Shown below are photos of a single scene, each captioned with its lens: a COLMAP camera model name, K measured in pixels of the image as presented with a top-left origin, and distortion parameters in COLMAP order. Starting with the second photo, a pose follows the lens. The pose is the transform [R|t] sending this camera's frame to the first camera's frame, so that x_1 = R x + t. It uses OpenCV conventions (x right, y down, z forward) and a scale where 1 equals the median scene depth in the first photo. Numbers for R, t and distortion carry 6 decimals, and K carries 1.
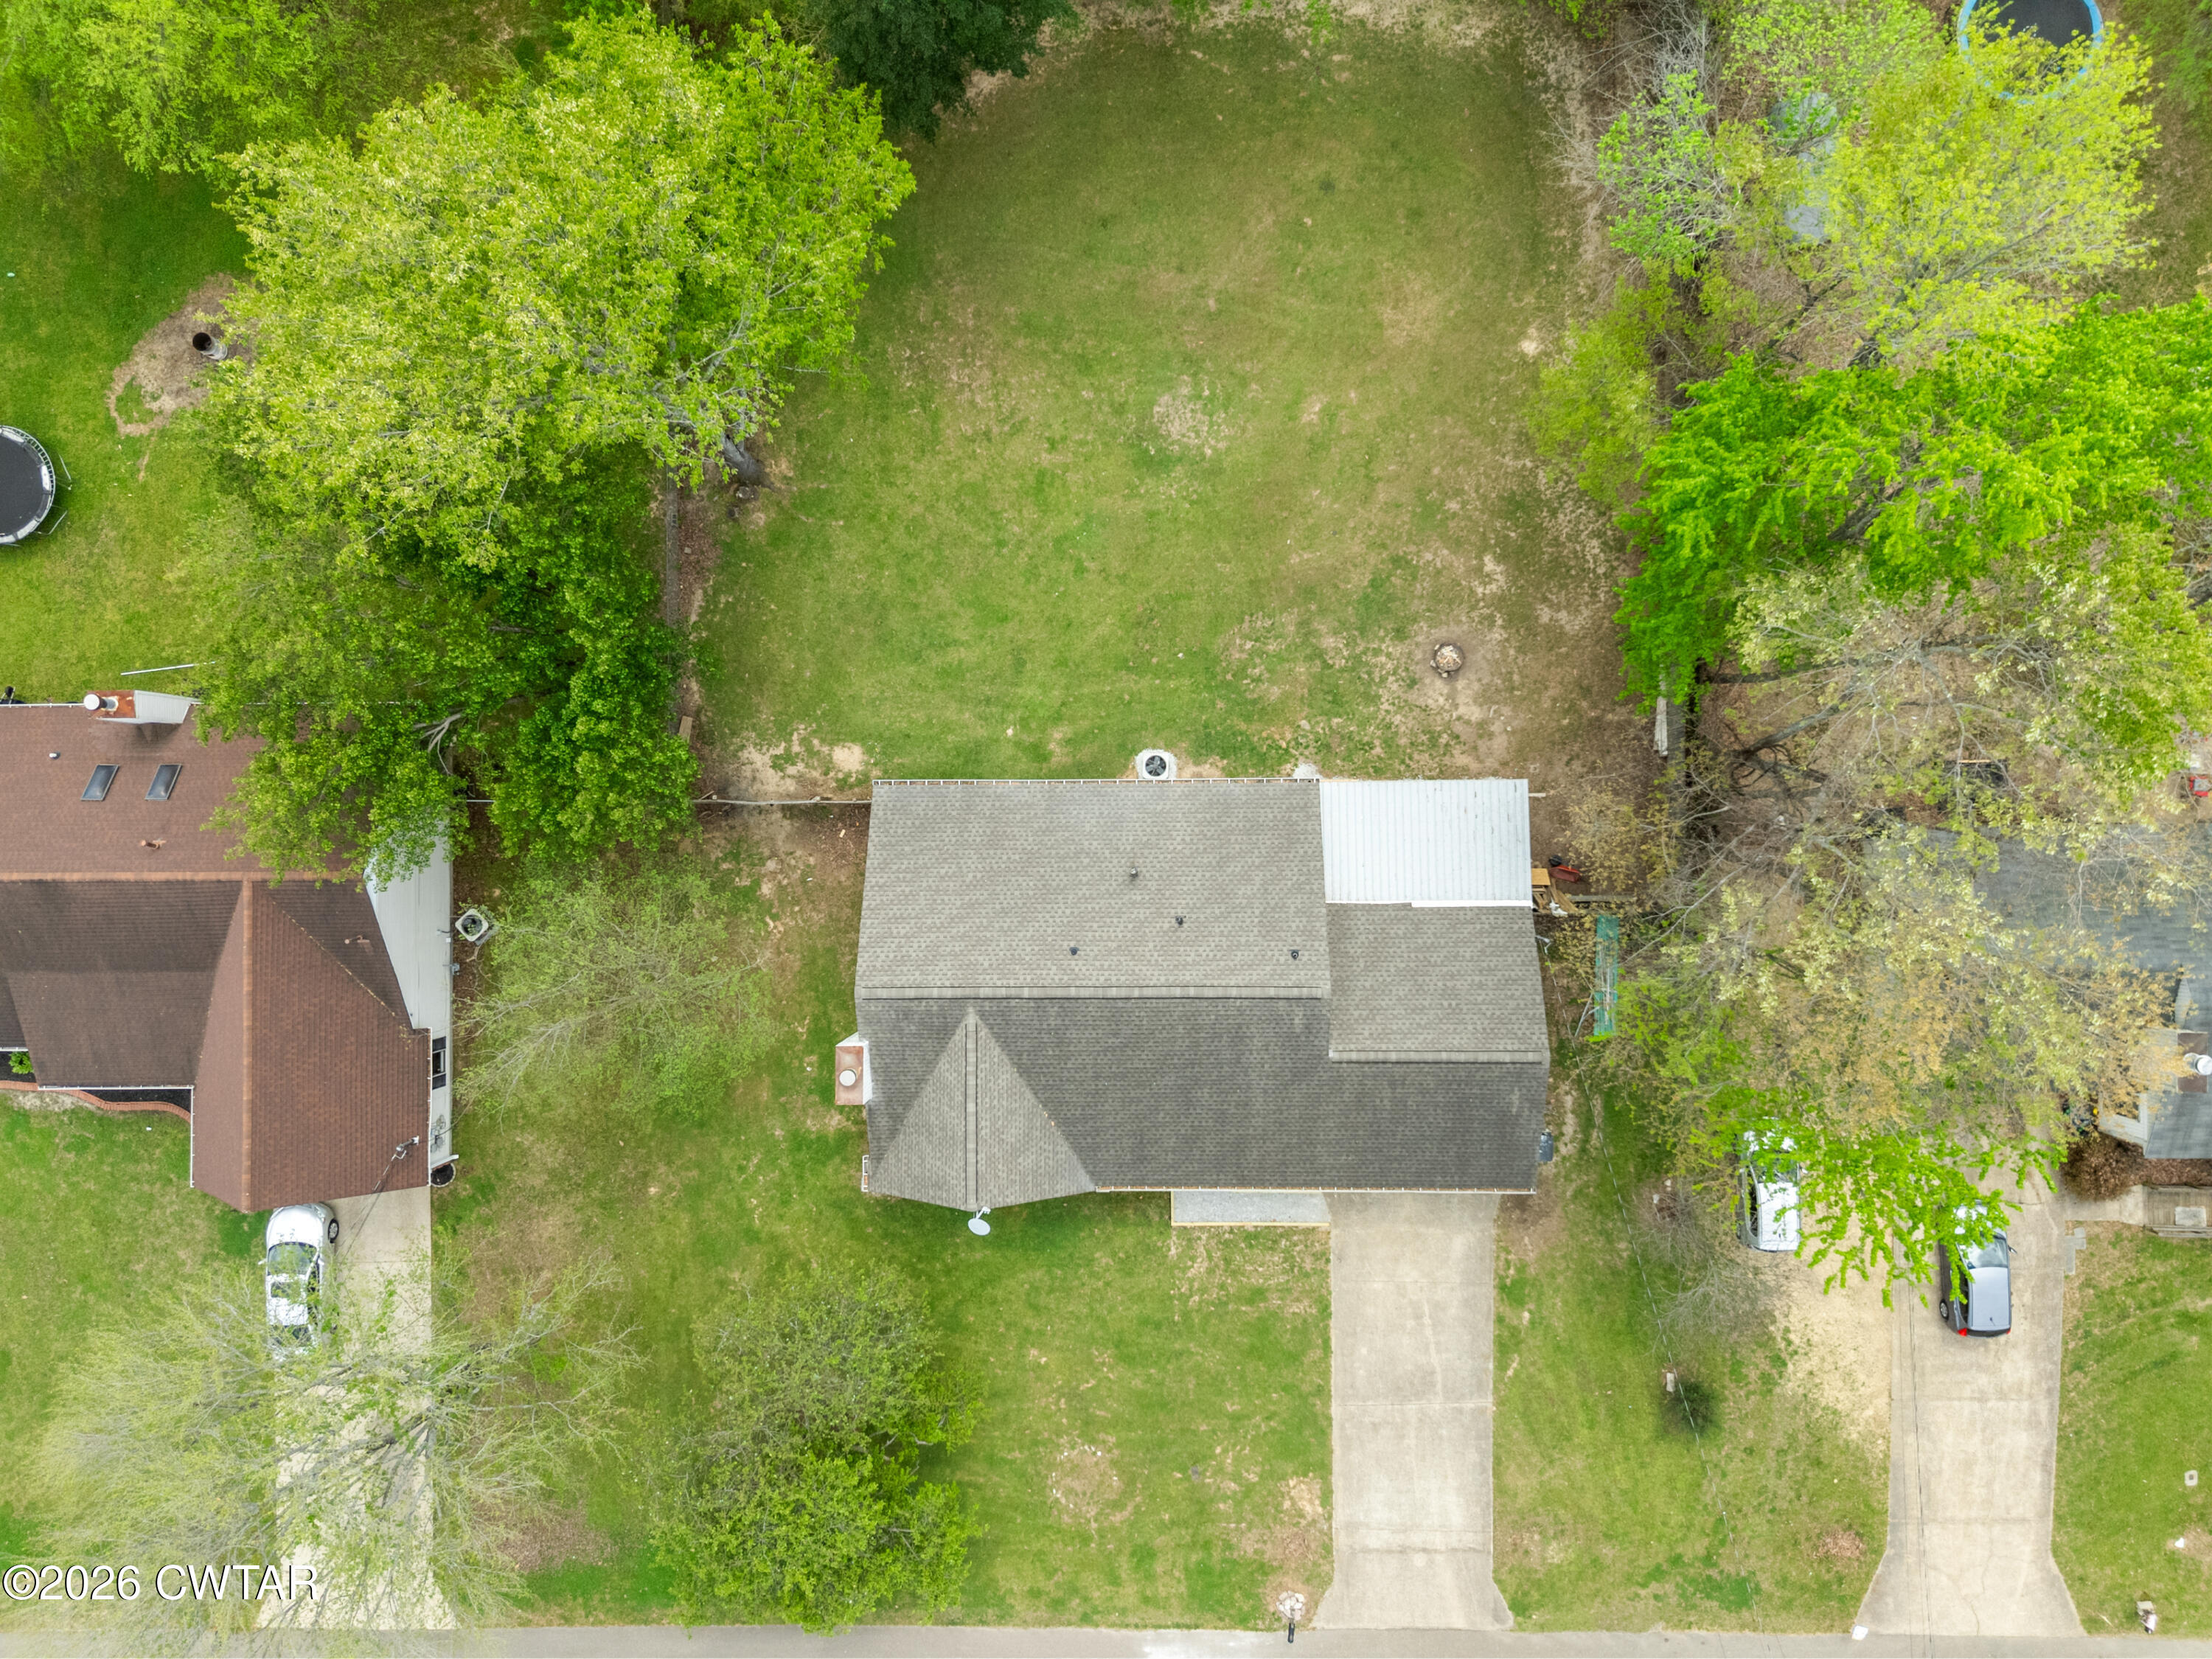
lens RADIAL K [[1635.7, 0, 1106.0], [0, 1635.7, 829.5], [0, 0, 1]] dist [0.031478, -0.000710]
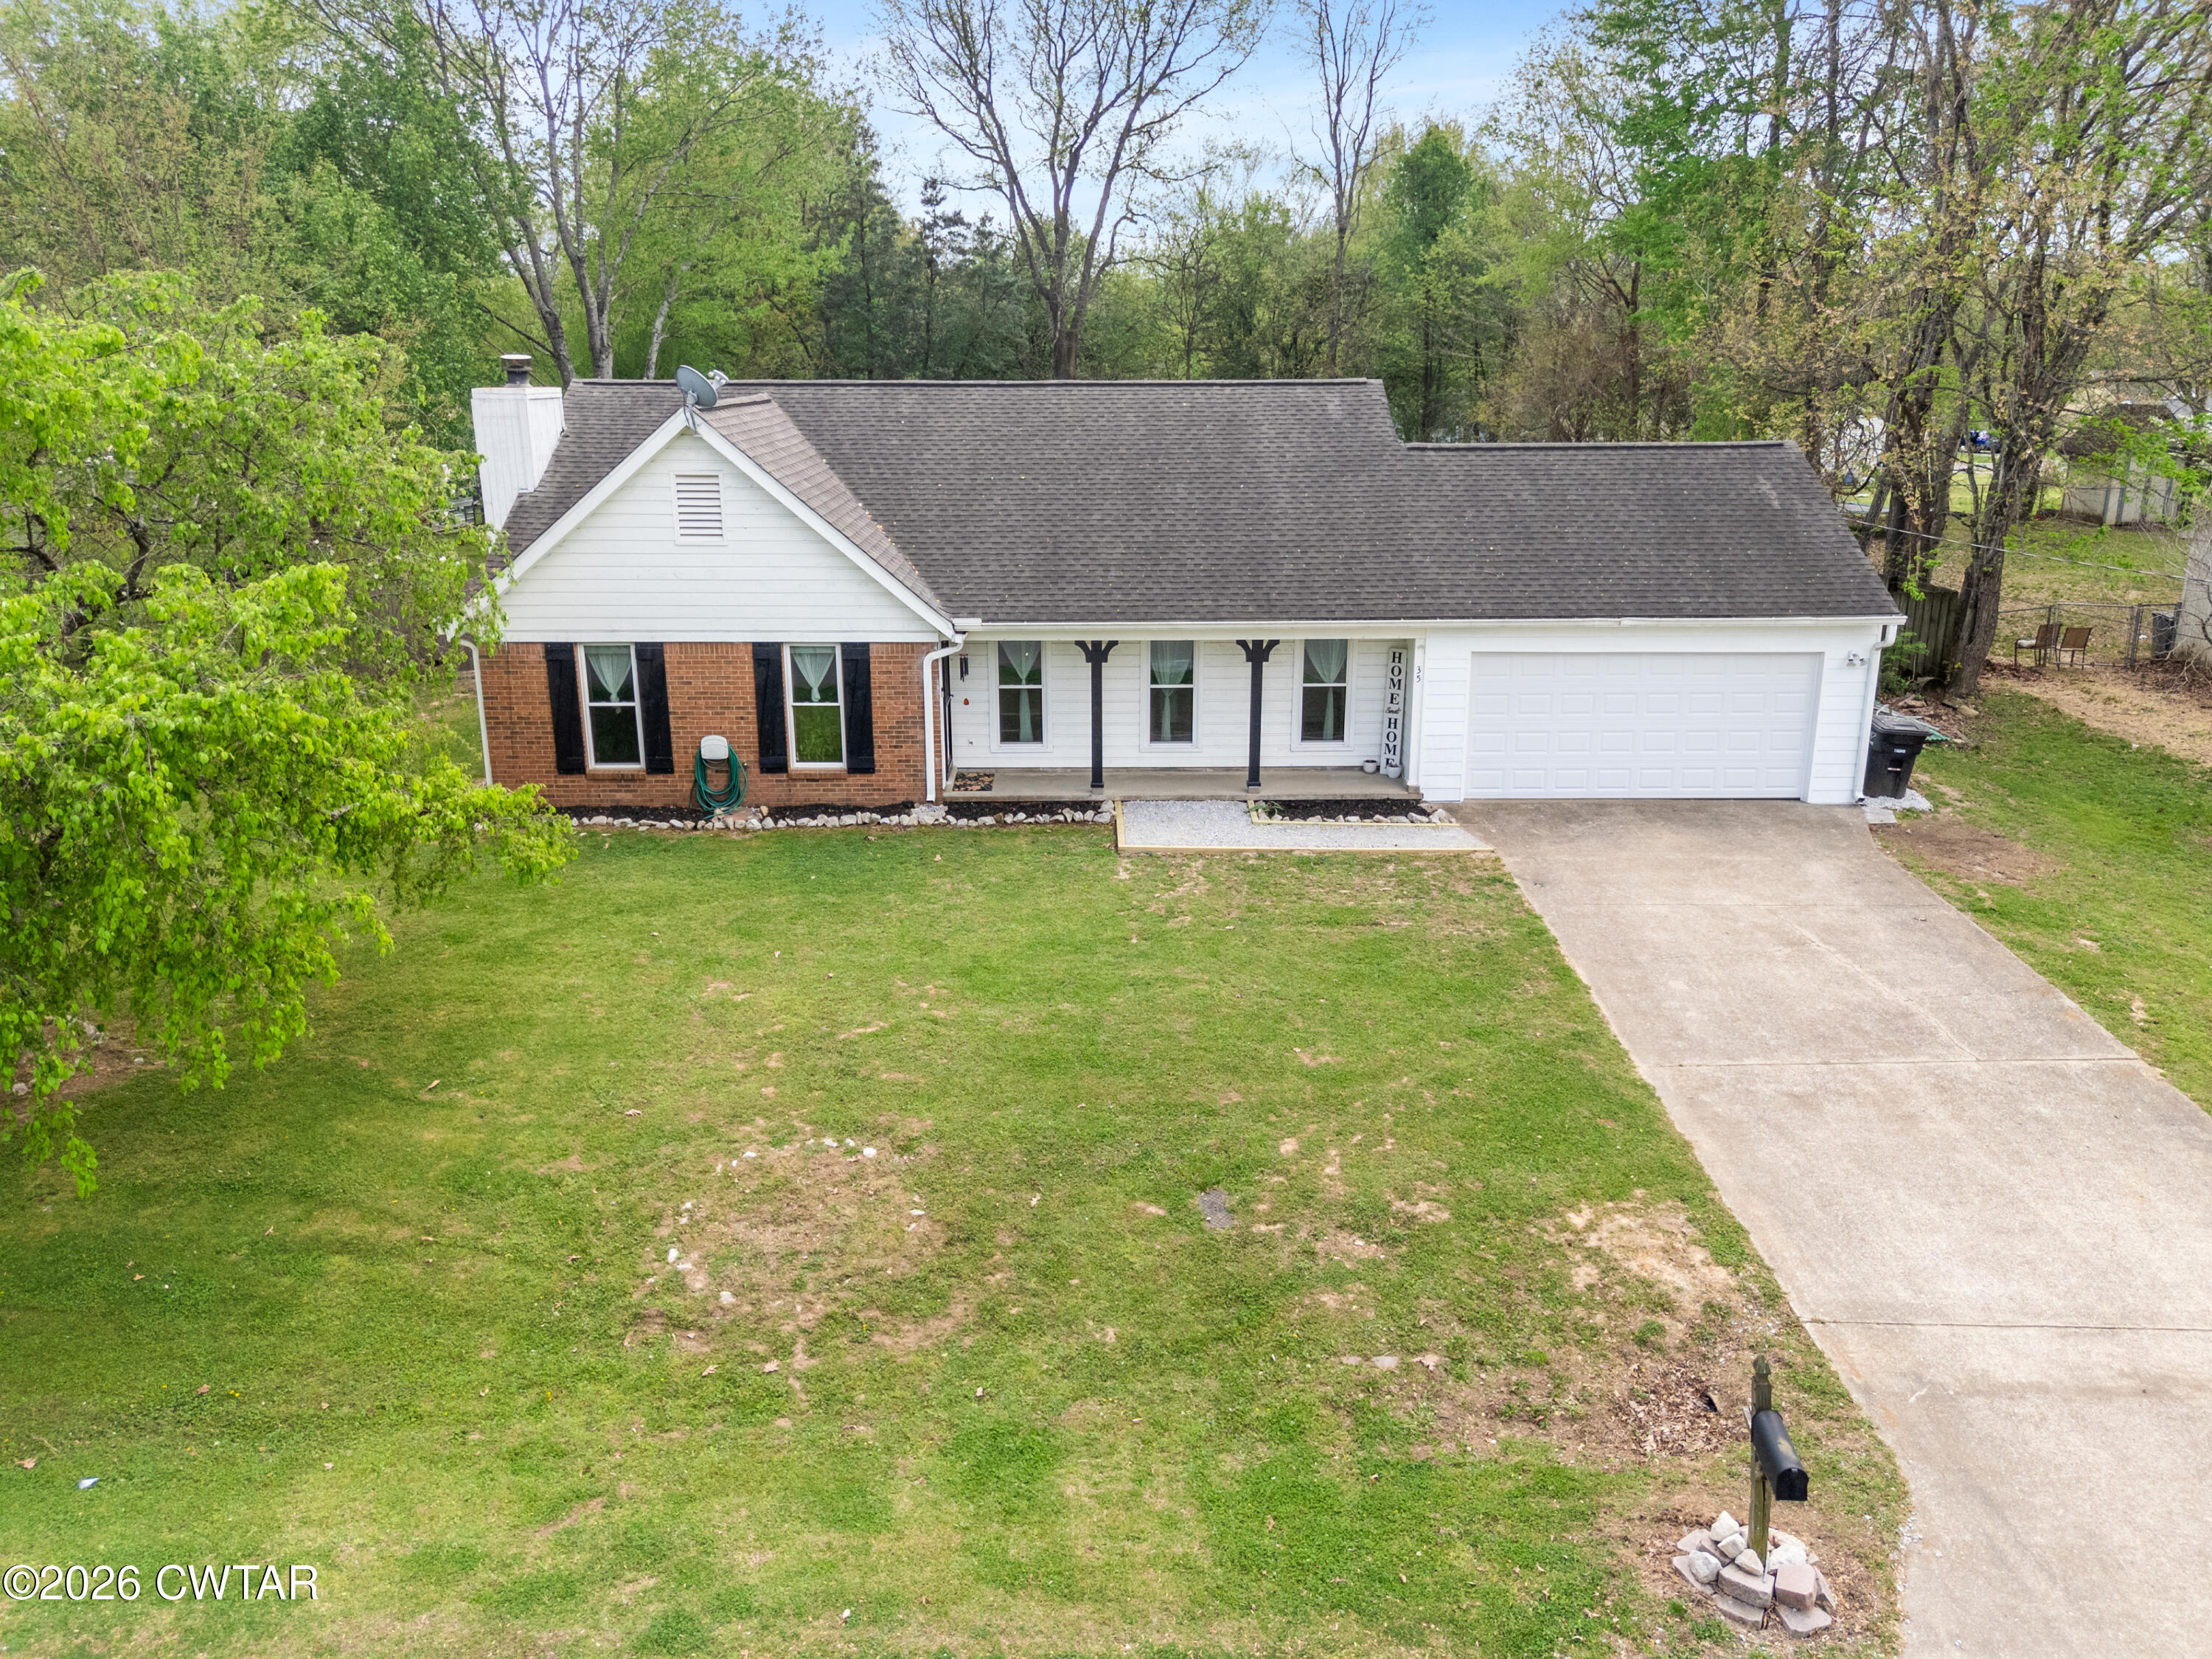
lens RADIAL K [[1630.1, 0, 1106.0], [0, 1630.1, 829.5], [0, 0, 1]] dist [0.081773, -0.118525]
pose [[0.999374, 0.033462, 0.011495, 0.031461], [0.001037, 0.297052, -0.954861, 0.634705], [-0.035366, 0.954275, 0.296832, 0.865757]]
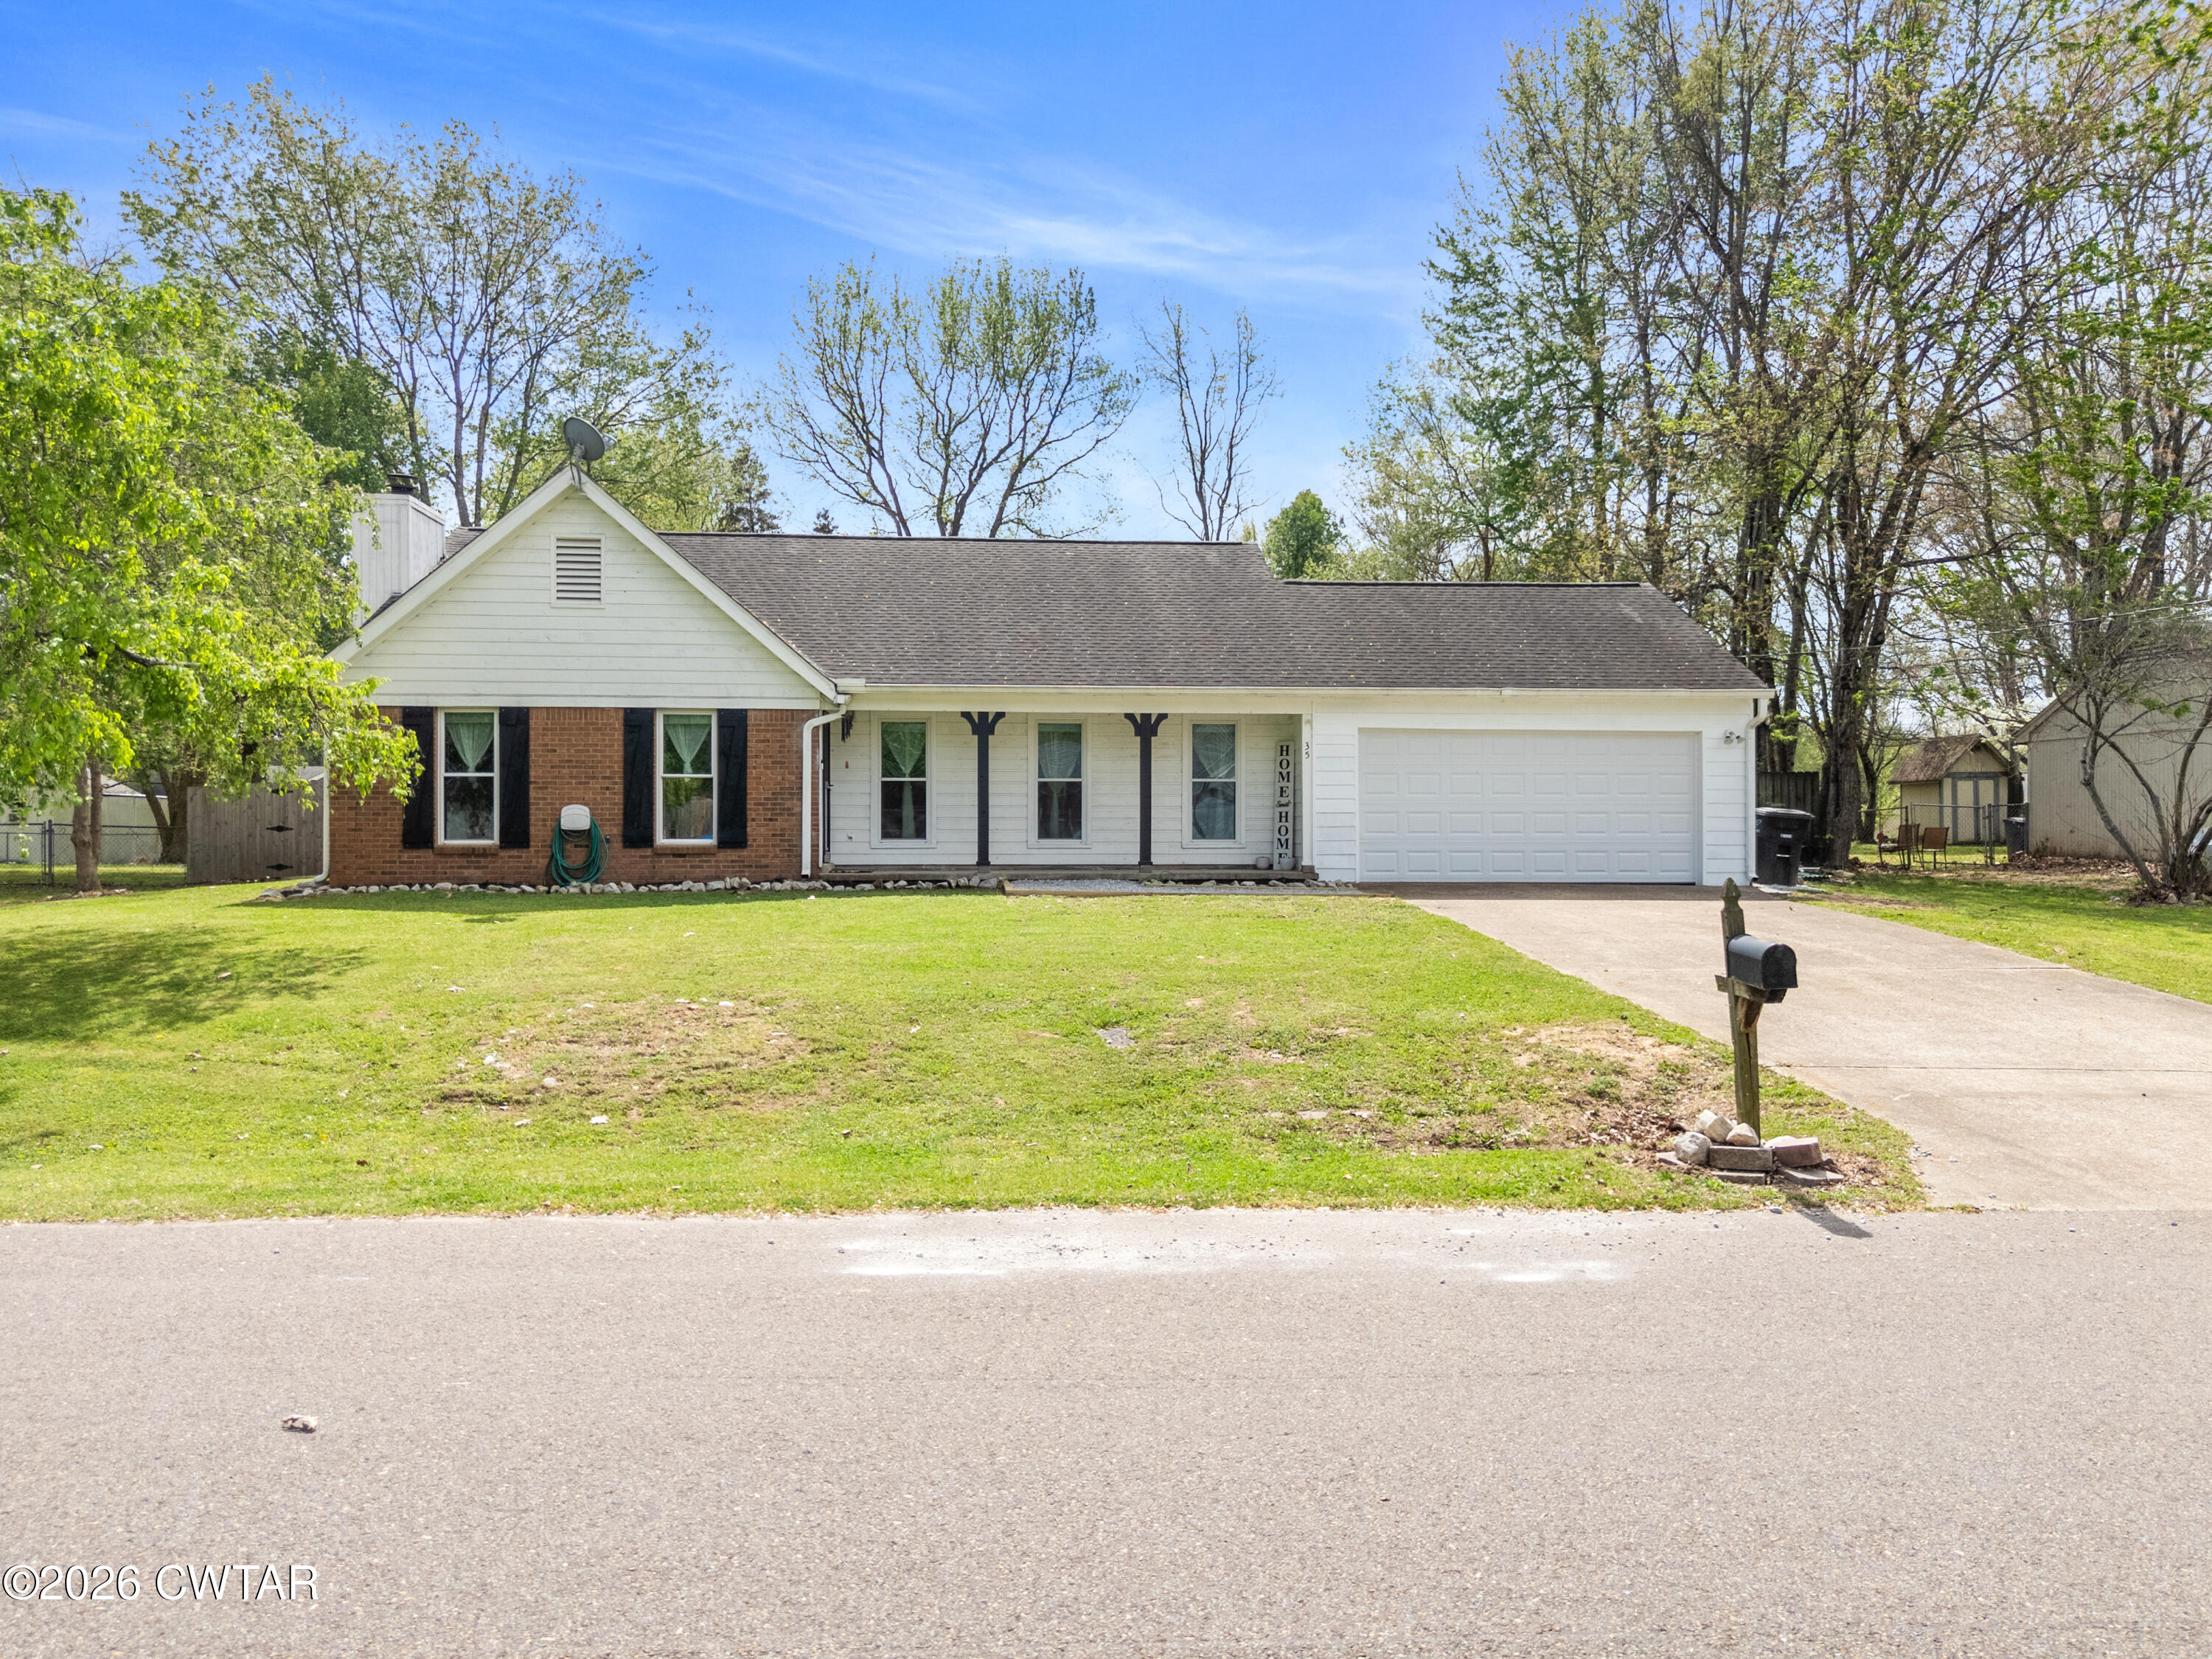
lens RADIAL K [[1643.2, 0, 1106.0], [0, 1643.2, 829.5], [0, 0, 1]] dist [0.070502, -0.063784]
pose [[0.996515, 0.039683, 0.073366, 0.034188], [0.072554, 0.021539, -0.997132, 0.636847], [-0.041149, 0.998980, 0.018585, 0.970618]]
